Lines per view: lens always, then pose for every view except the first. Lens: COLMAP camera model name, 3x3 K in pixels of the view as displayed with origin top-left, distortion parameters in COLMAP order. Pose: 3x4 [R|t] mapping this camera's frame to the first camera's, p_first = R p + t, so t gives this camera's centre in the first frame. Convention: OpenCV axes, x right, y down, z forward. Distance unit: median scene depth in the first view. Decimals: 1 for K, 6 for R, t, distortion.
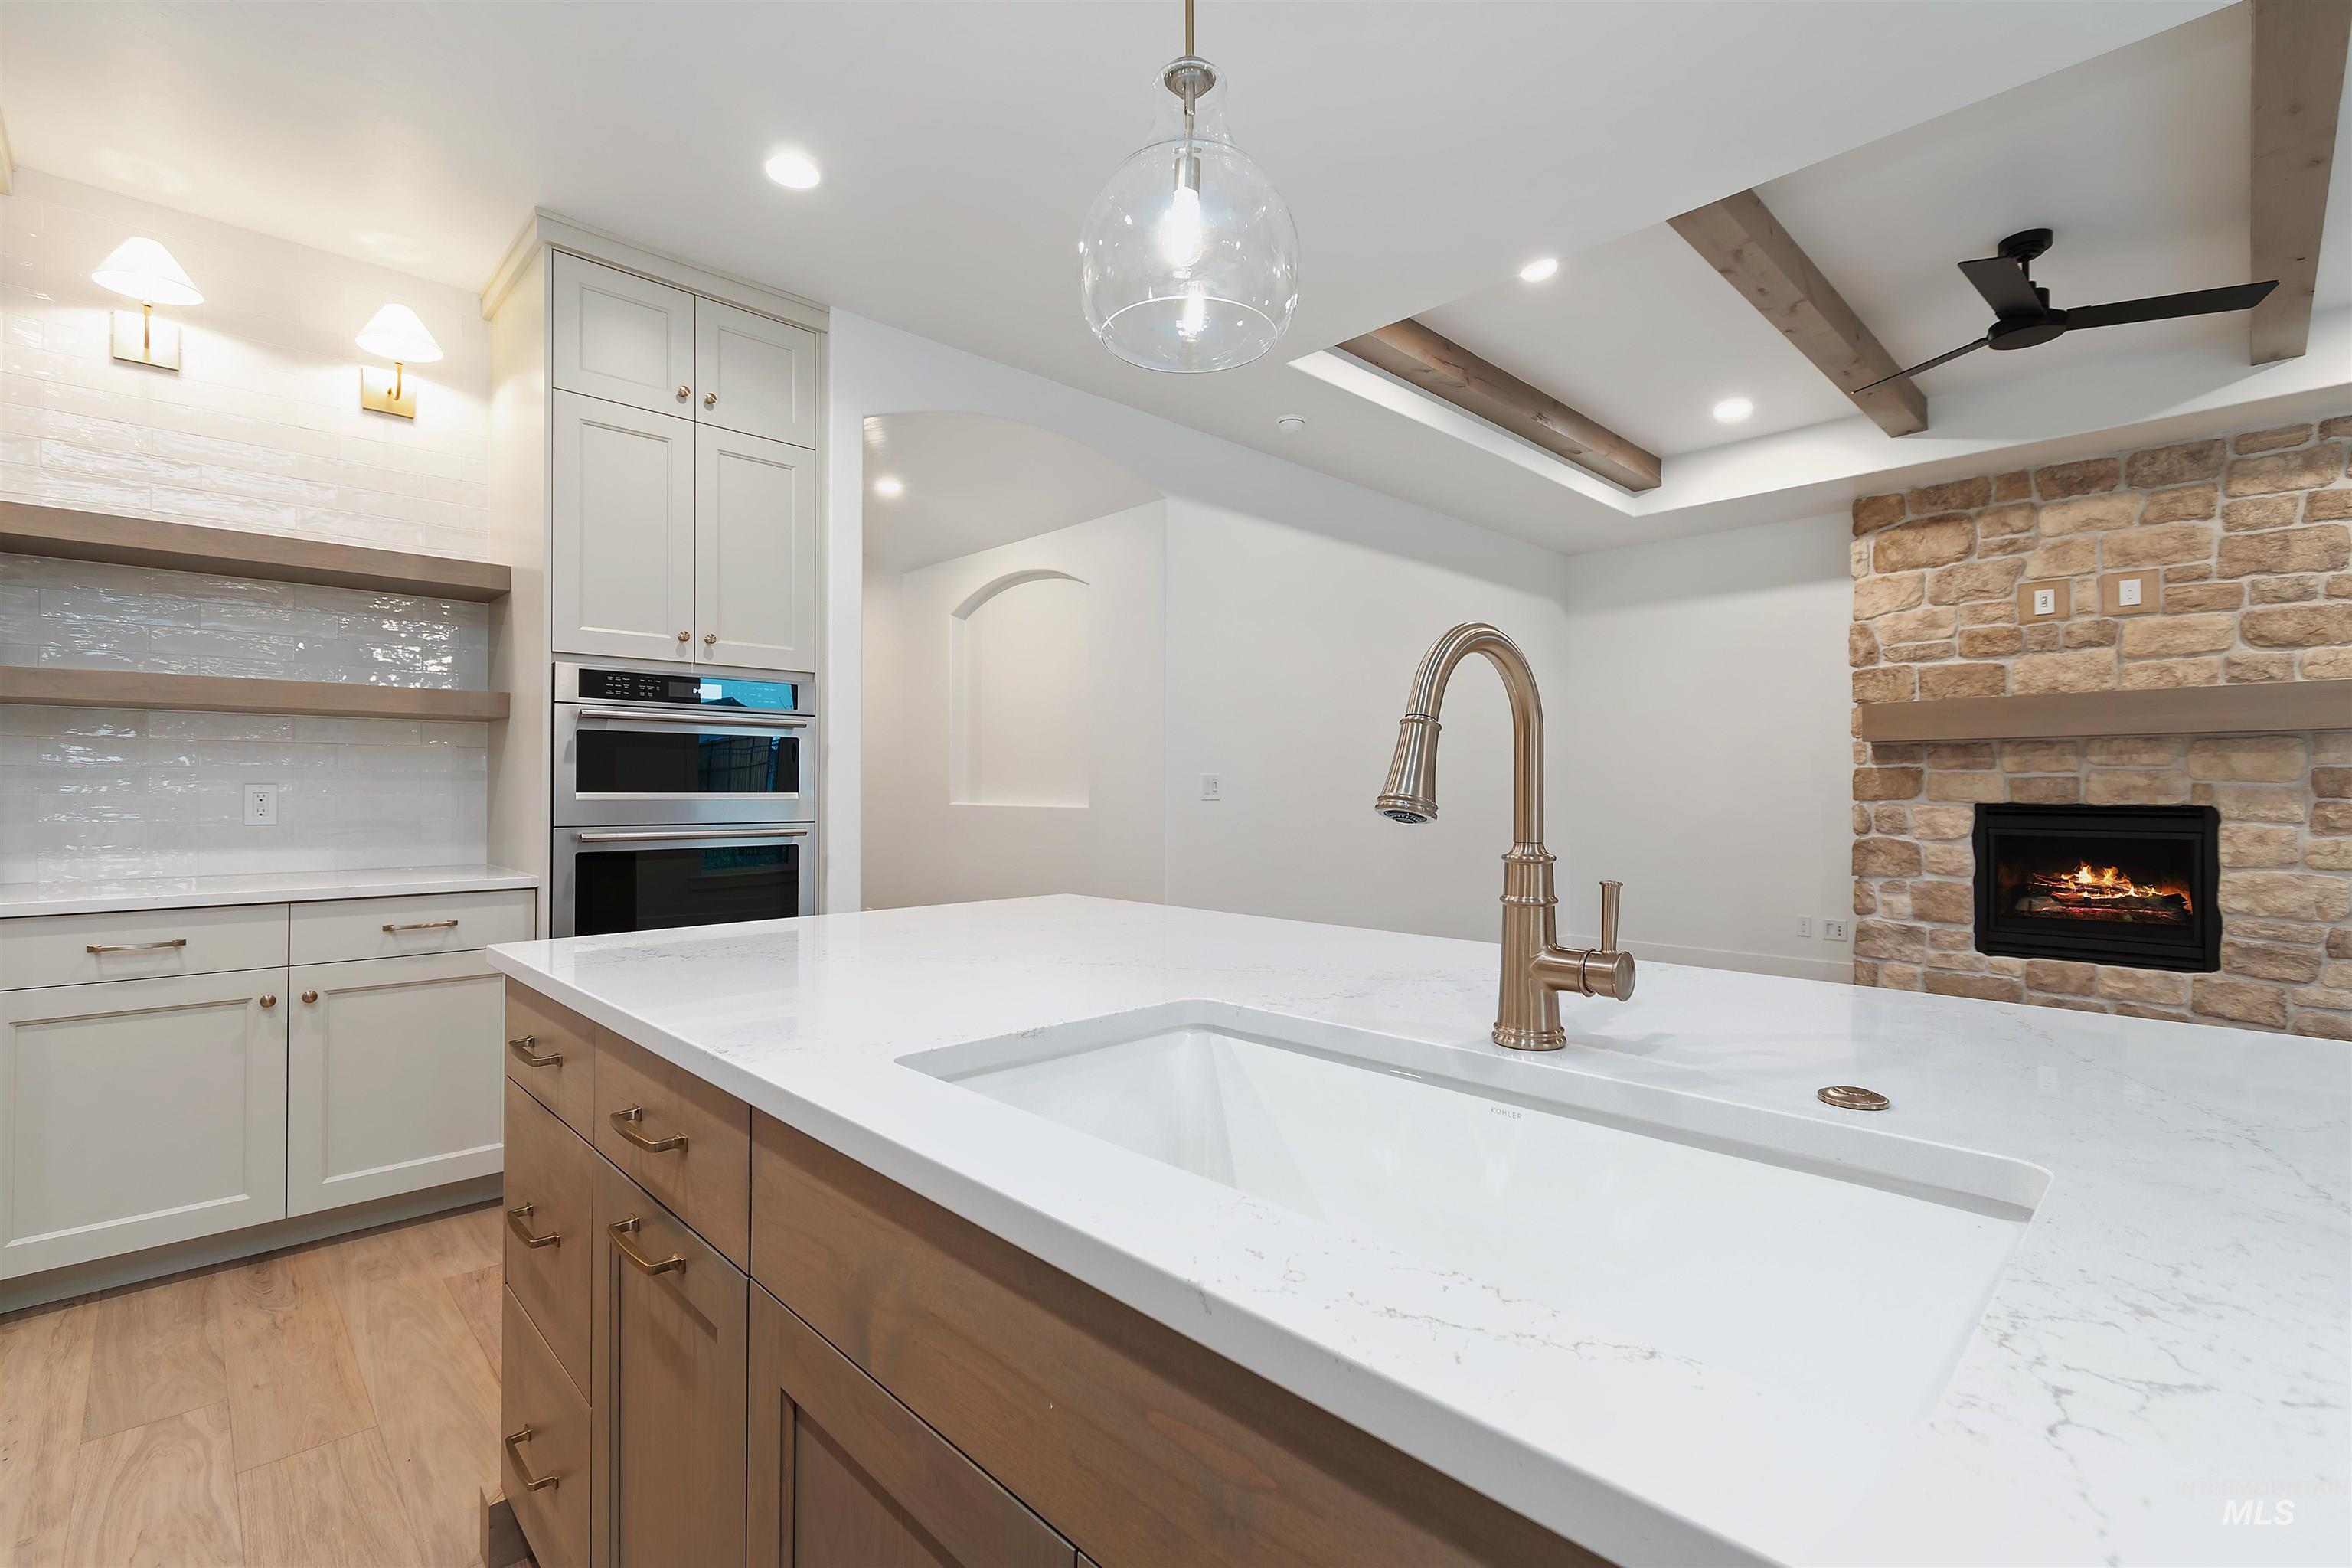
lens RADIAL K [[1045.8, 0, 1182.0], [0, 1045.8, 780.3], [0, 0, 1]] dist [0.005433, -0.003178]
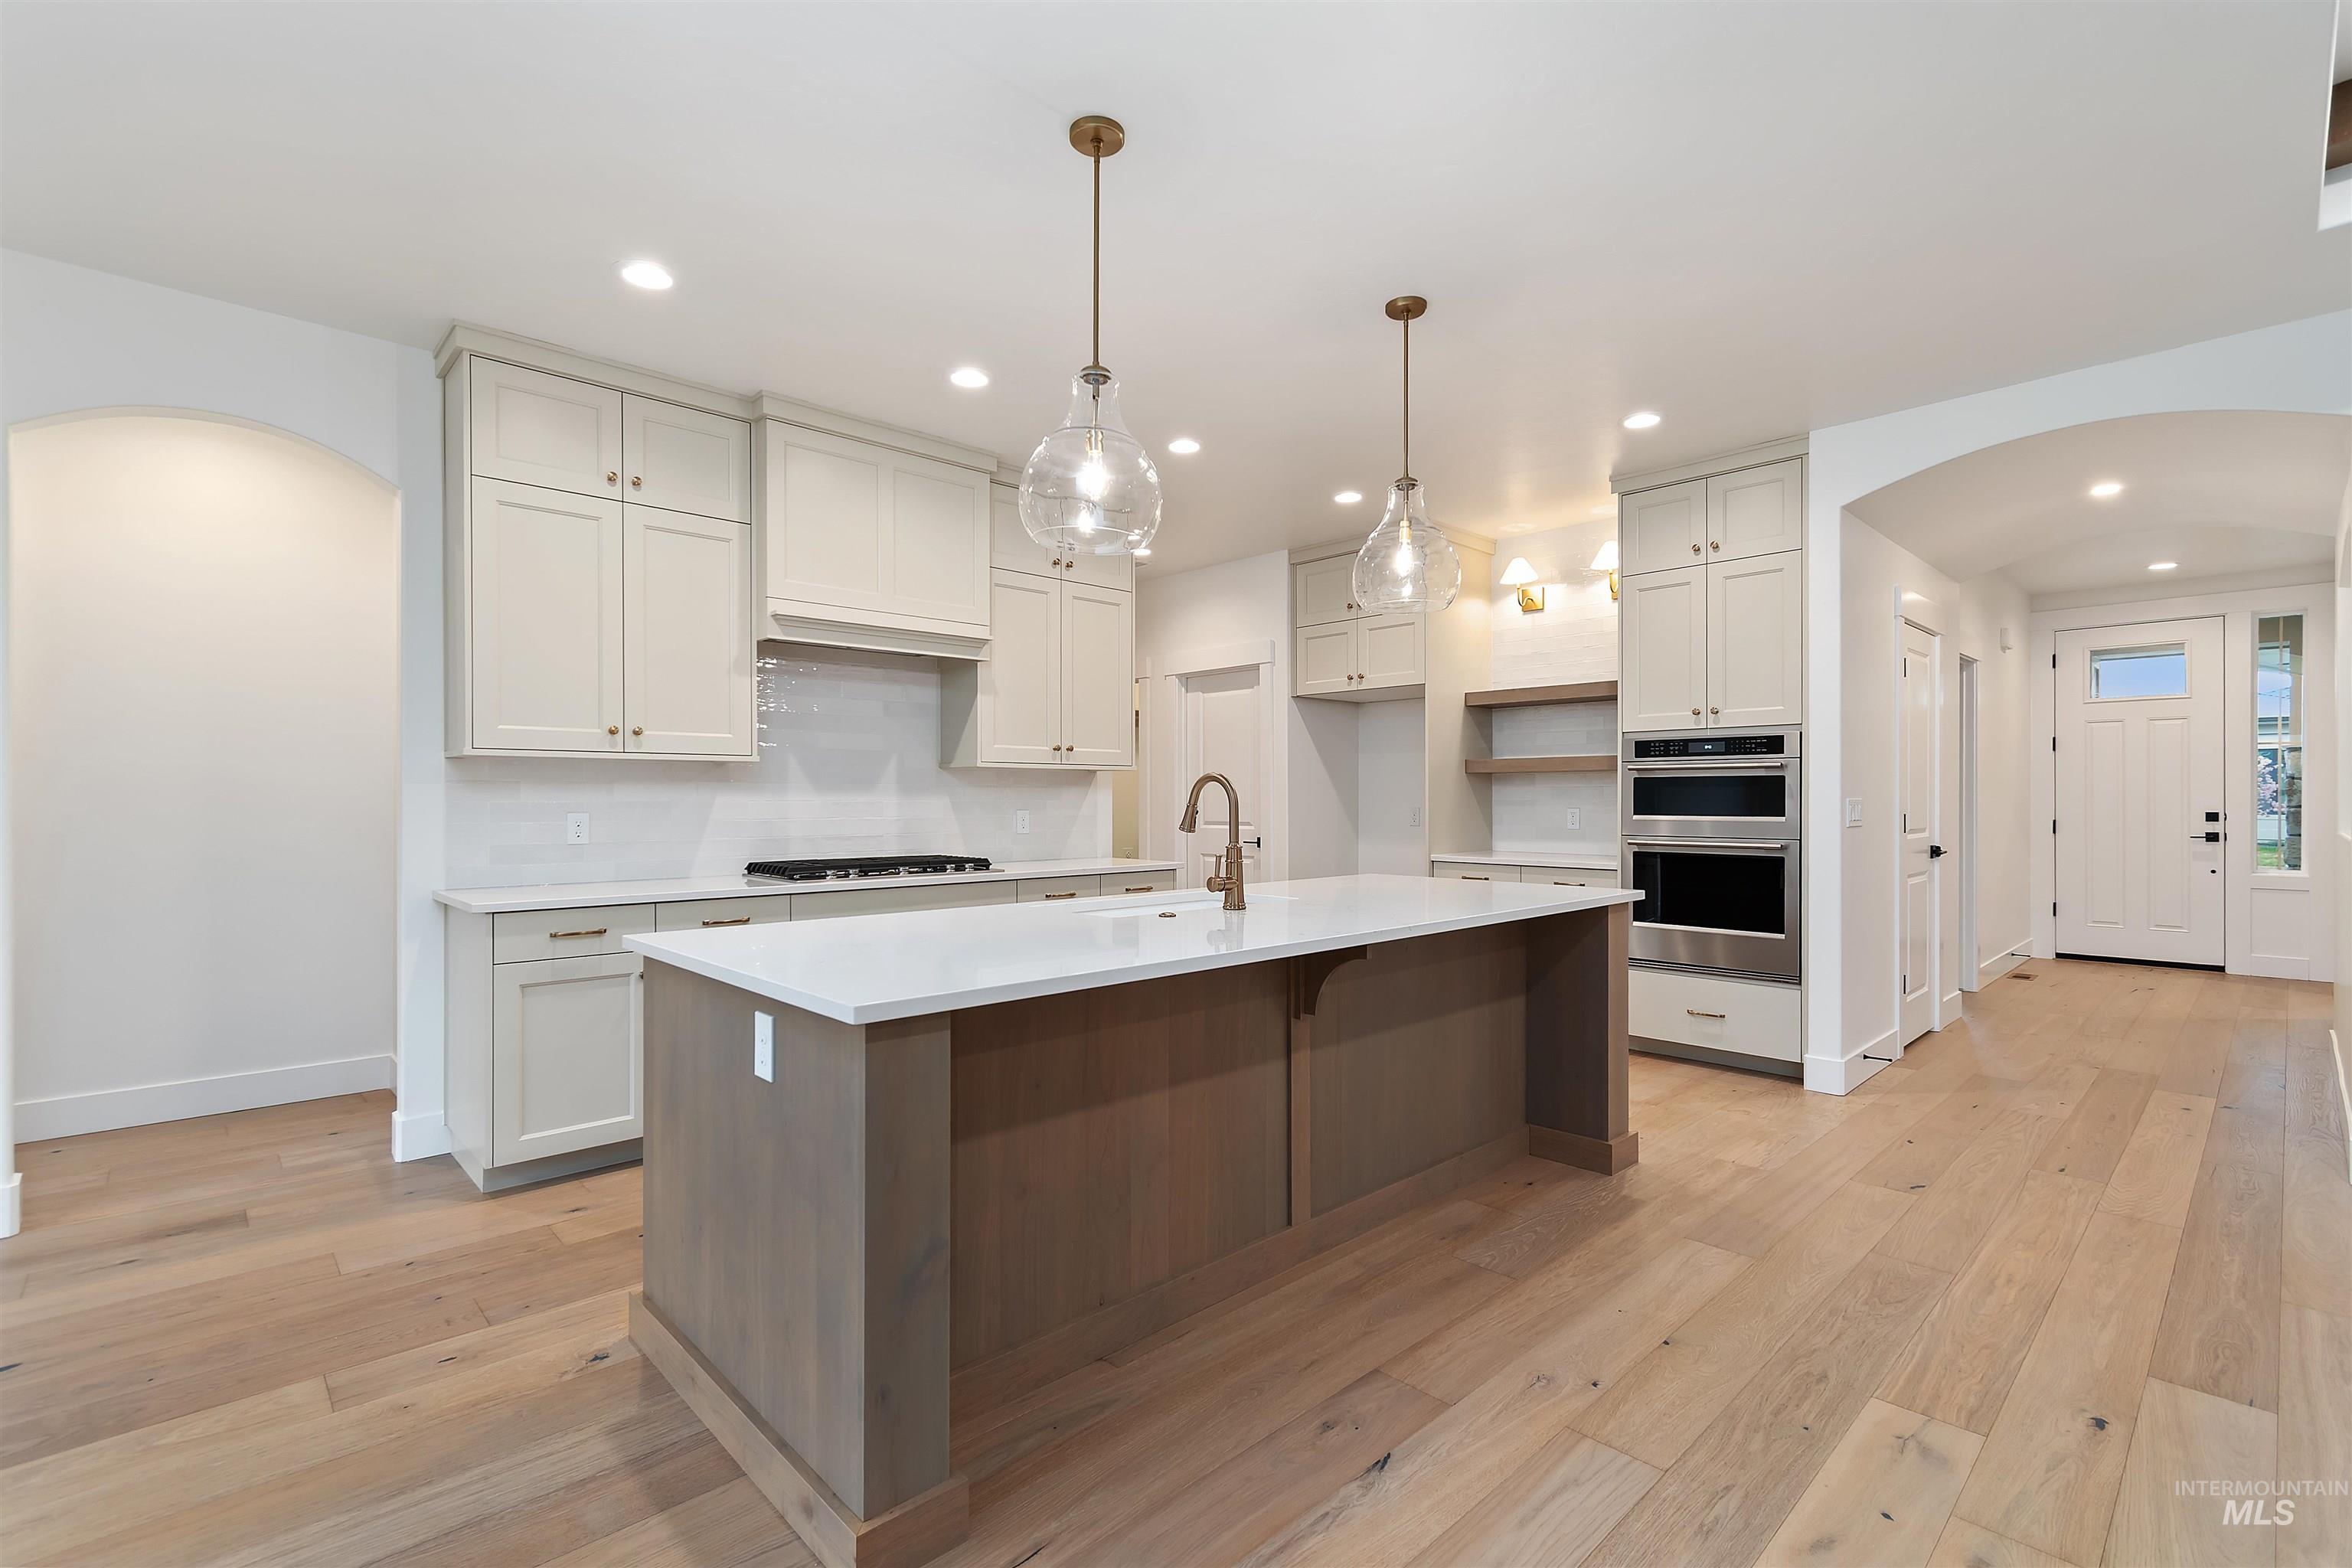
lens RADIAL K [[1045.8, 0, 1175.5], [0, 1045.8, 803.8], [0, 0, 1]] dist [0.005433, -0.003178]
pose [[-0.014100, 0.005432, -0.999886, 0.801437], [0.010418, 0.999932, 0.005286, -0.016640], [0.999846, -0.010342, -0.014155, 0.213631]]
